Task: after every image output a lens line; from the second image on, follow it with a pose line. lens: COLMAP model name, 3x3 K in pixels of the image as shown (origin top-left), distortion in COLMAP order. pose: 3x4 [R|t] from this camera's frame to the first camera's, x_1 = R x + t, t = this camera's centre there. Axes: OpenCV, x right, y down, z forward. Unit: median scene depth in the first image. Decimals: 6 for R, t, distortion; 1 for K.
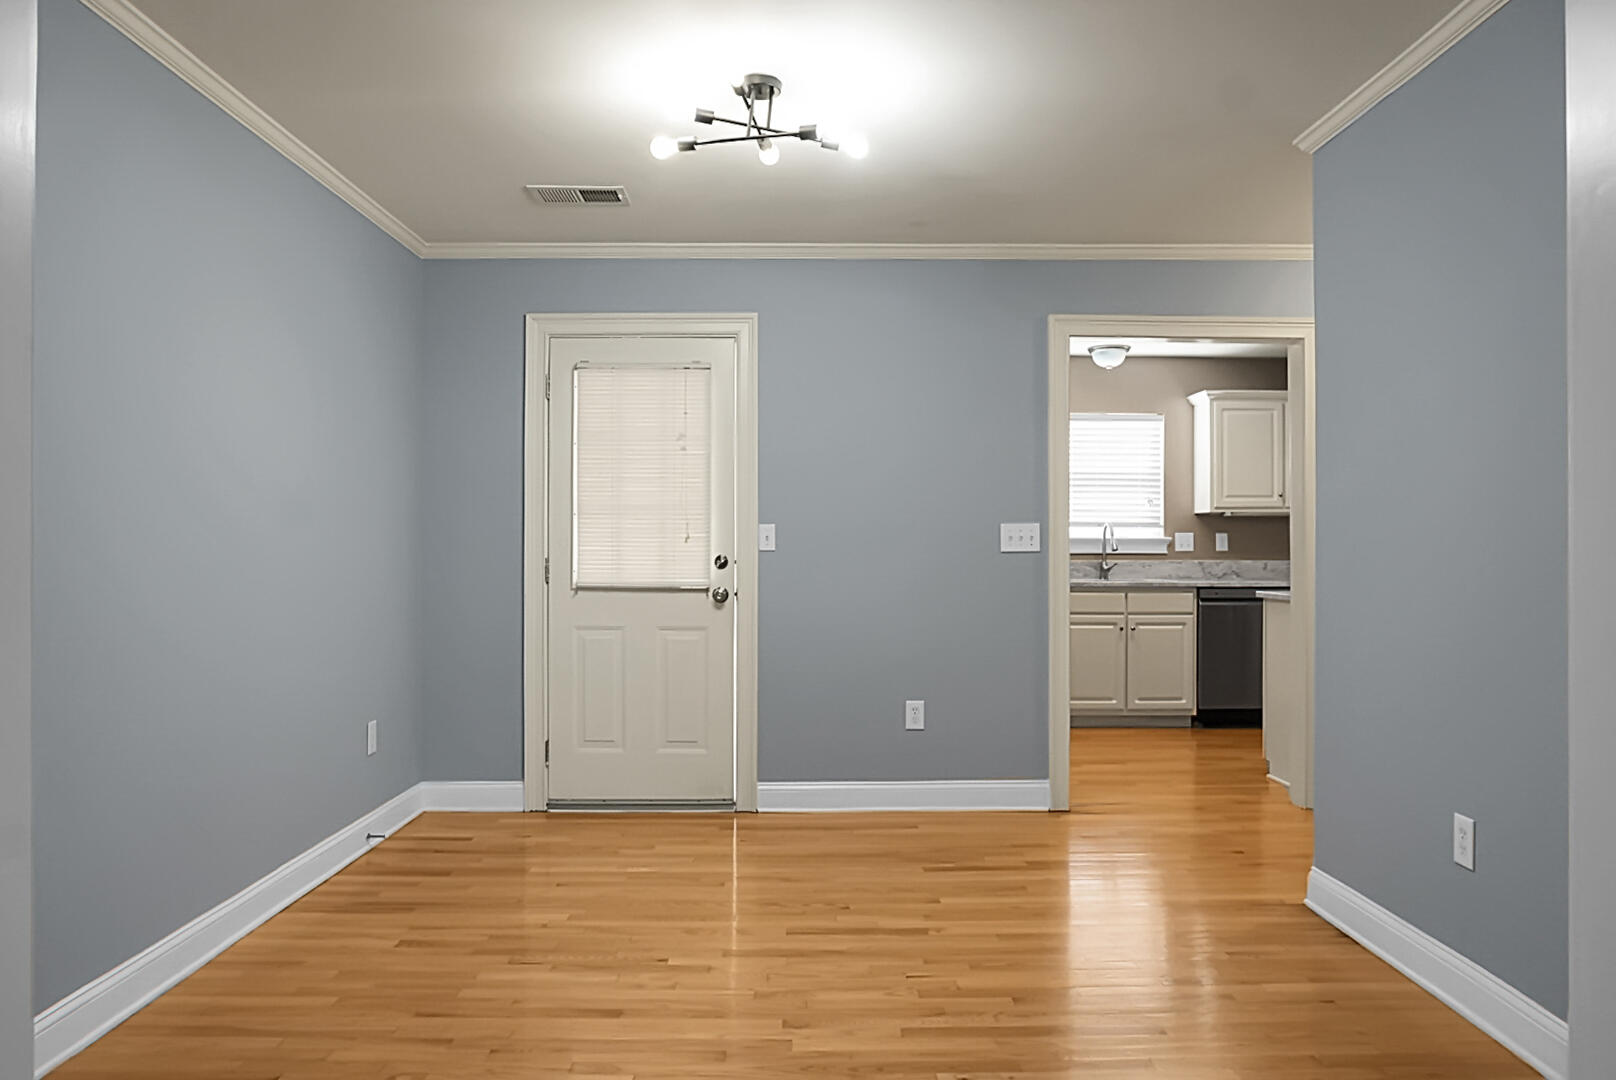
lens RADIAL K [[1101.6, 0, 808.0], [0, 1101.6, 540.0], [0, 0, 1]] dist [0.000175, 0.000517]
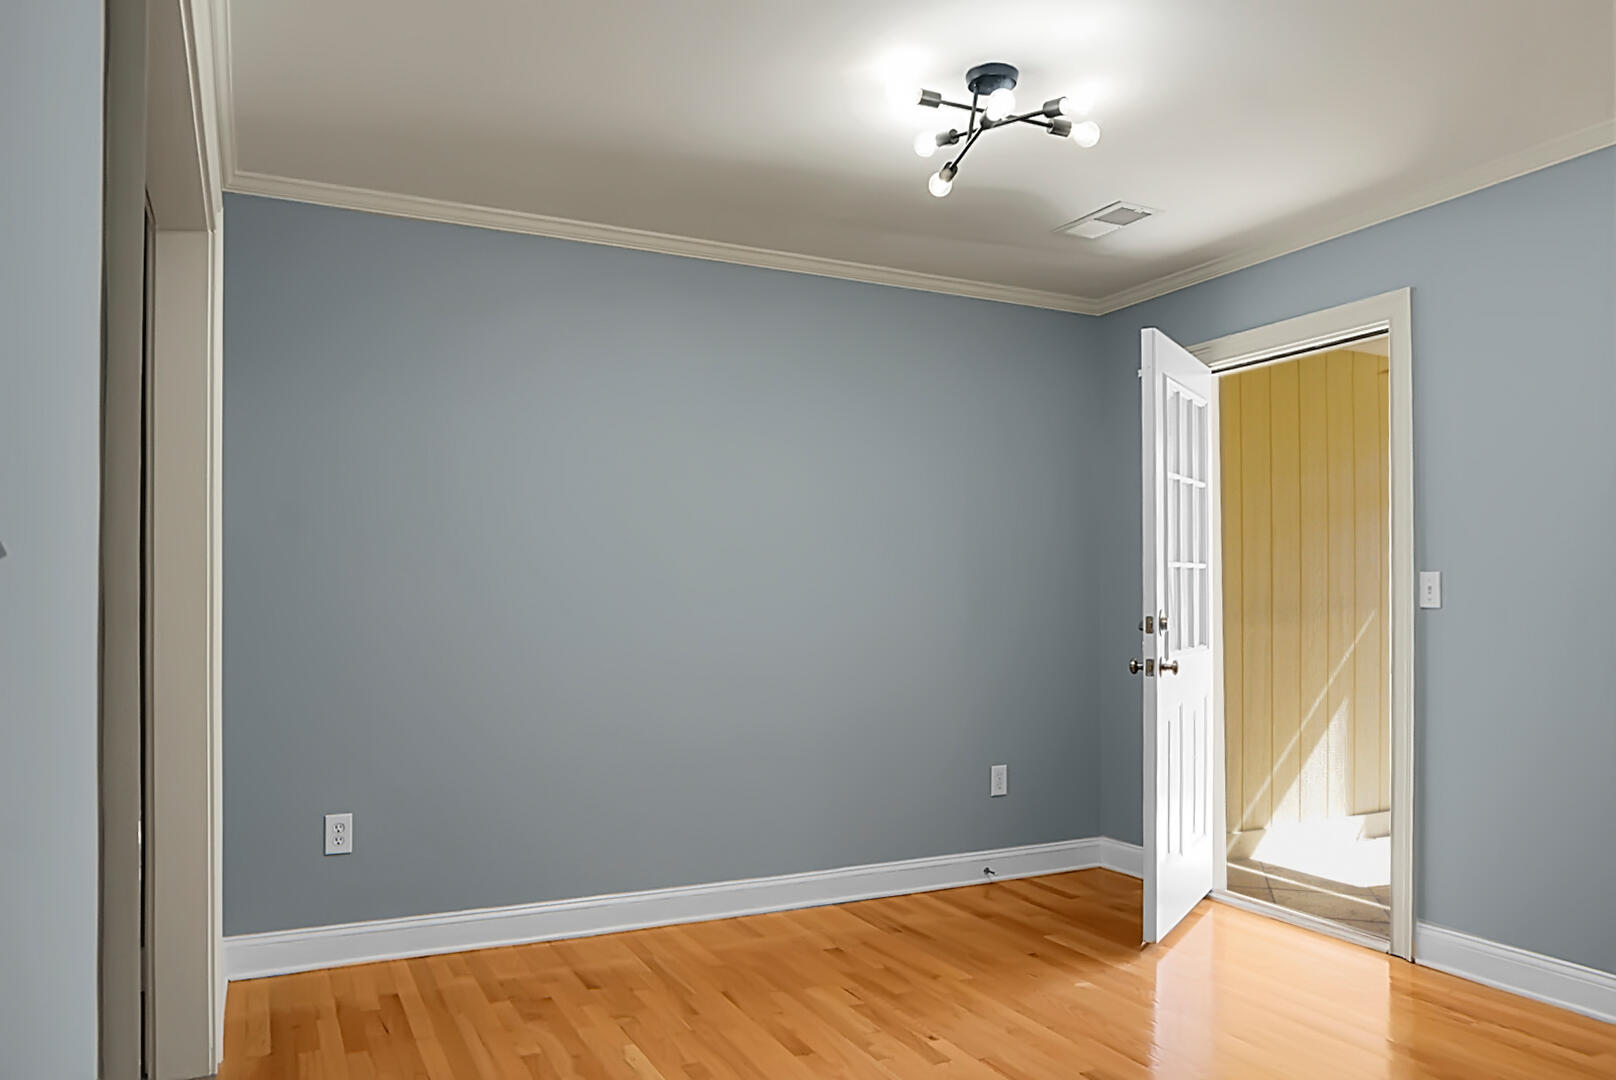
lens RADIAL K [[1132.6, 0, 807.9], [0, 1132.6, 597.3], [0, 0, 1]] dist [-0.003165, -0.001339]
pose [[0.436098, -0.004105, -0.899890, 0.684460], [0.007792, 0.999969, -0.000785, -0.000301], [0.899865, -0.006670, 0.436117, 0.464361]]
